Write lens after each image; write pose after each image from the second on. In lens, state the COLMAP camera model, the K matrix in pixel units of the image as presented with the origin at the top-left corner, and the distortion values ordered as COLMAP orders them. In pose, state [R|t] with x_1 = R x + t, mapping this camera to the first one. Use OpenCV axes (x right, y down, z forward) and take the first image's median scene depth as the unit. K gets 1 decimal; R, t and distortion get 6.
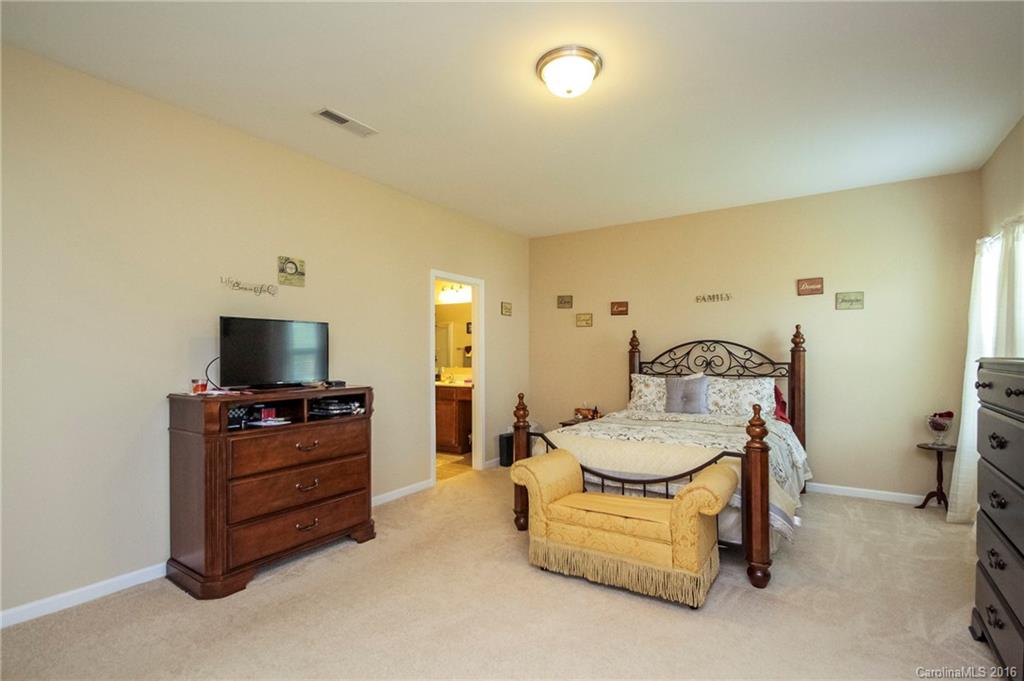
lens RADIAL K [[482.3, 0, 518.6], [0, 482.3, 355.5], [0, 0, 1]] dist [0.001160, 0.000102]
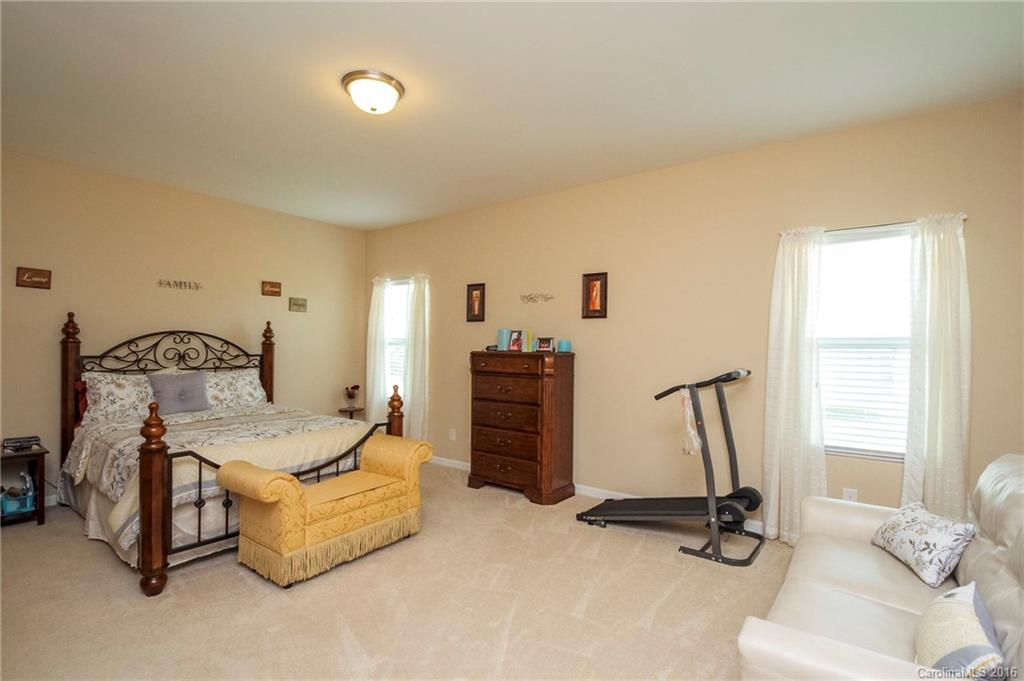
lens RADIAL K [[482.3, 0, 518.6], [0, 482.3, 355.5], [0, 0, 1]] dist [0.001160, 0.000102]
pose [[0.058799, -0.012499, 0.998192, -0.496479], [-0.002574, 0.999916, 0.012672, 0.001309], [-0.998267, -0.003314, 0.058762, 0.323844]]
